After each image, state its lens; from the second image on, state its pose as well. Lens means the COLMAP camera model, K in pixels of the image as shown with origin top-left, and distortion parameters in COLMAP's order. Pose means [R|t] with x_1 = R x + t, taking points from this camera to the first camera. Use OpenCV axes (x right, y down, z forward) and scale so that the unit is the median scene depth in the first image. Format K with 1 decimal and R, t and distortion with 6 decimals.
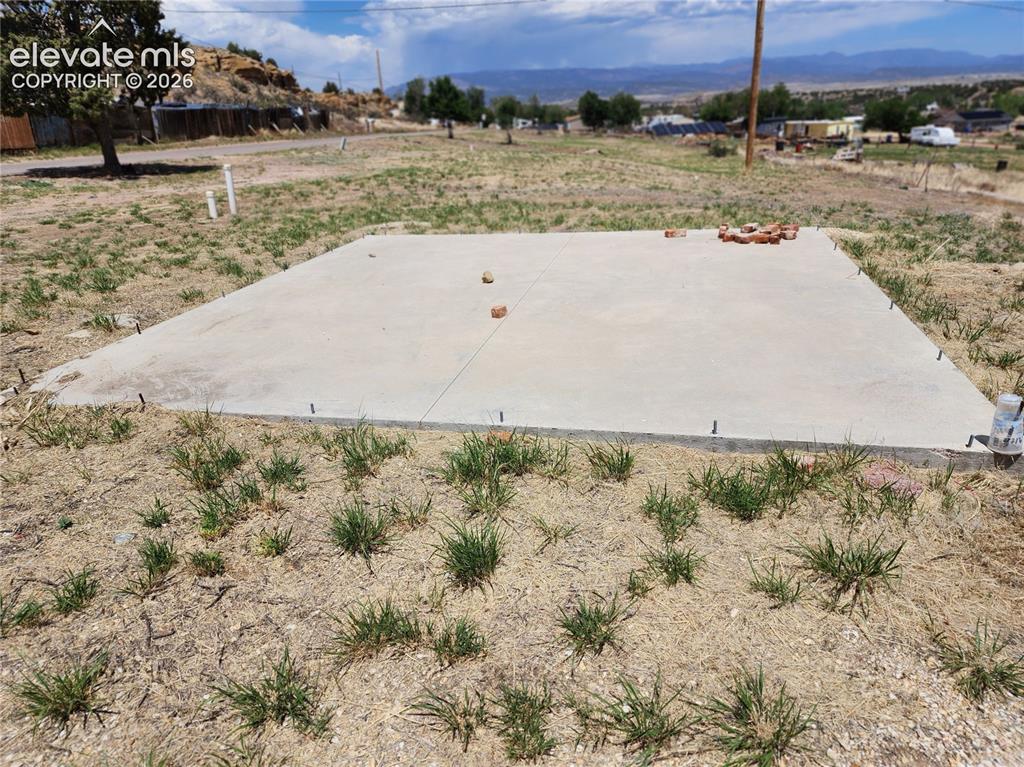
lens RADIAL K [[691.3, 0, 515.4], [0, 691.3, 392.8], [0, 0, 1]] dist [0.054632, -0.042797]
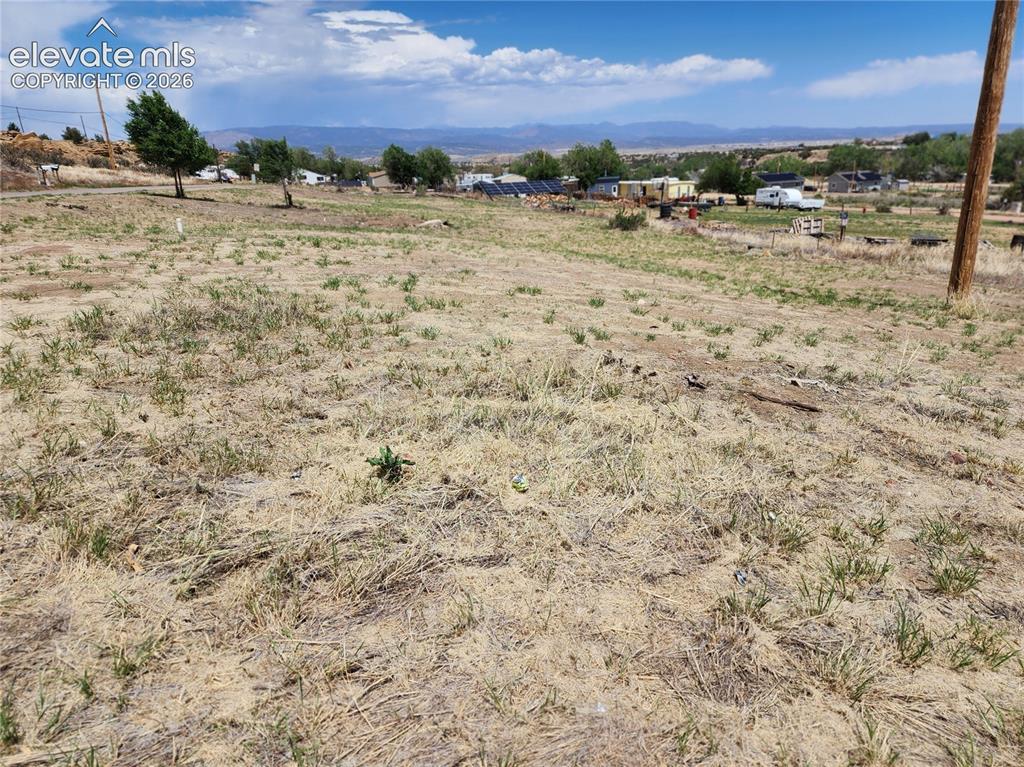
lens RADIAL K [[691.3, 0, 512.6], [0, 691.3, 376.0], [0, 0, 1]] dist [0.054632, -0.042797]
pose [[0.964656, -0.062654, 0.255957, 0.009728], [0.086835, 0.992651, -0.084279, -0.086067], [-0.248796, 0.103527, 0.963007, 0.227853]]
